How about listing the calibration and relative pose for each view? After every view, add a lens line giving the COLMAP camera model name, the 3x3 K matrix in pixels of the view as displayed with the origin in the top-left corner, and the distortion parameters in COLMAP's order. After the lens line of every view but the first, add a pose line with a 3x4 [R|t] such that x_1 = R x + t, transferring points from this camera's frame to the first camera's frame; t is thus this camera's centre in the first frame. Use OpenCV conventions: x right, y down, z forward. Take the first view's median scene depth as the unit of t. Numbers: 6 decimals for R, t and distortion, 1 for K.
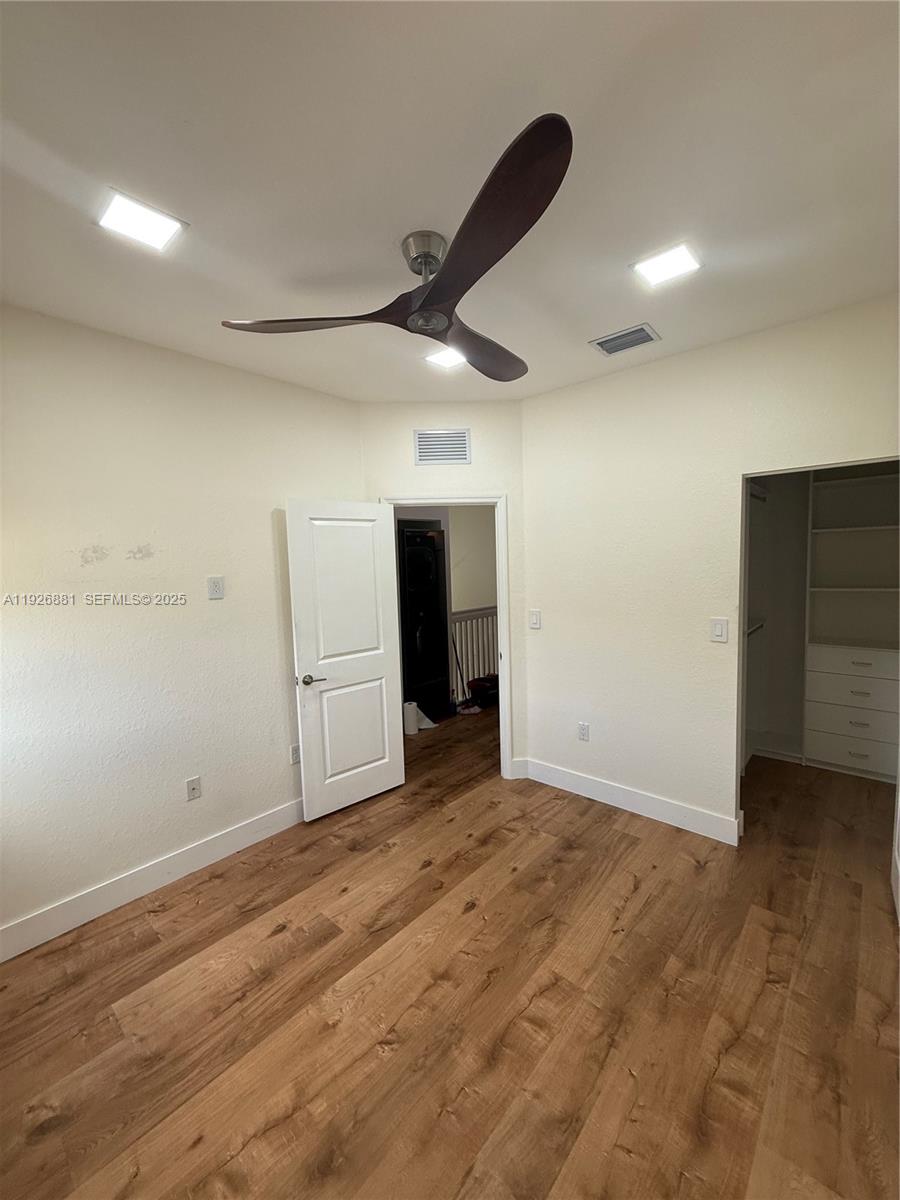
lens RADIAL K [[477.4, 0, 451.1], [0, 477.4, 596.8], [0, 0, 1]] dist [-0.001569, -0.000493]
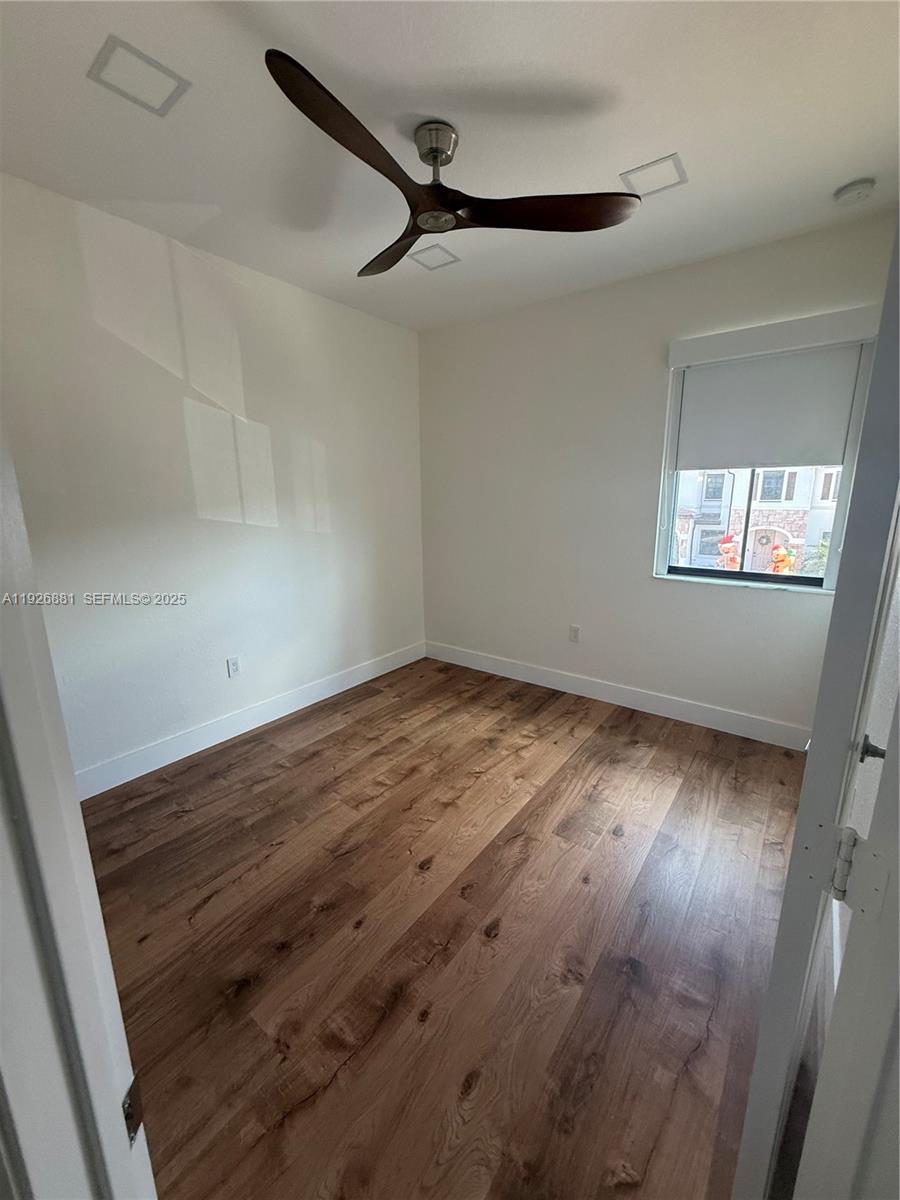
lens RADIAL K [[477.4, 0, 451.1], [0, 477.4, 596.8], [0, 0, 1]] dist [-0.001569, -0.000493]
pose [[-0.995823, 0.053727, -0.073817, 0.035525], [0.030093, 0.956491, 0.290207, -0.075661], [0.086197, 0.286774, -0.954113, 1.920878]]
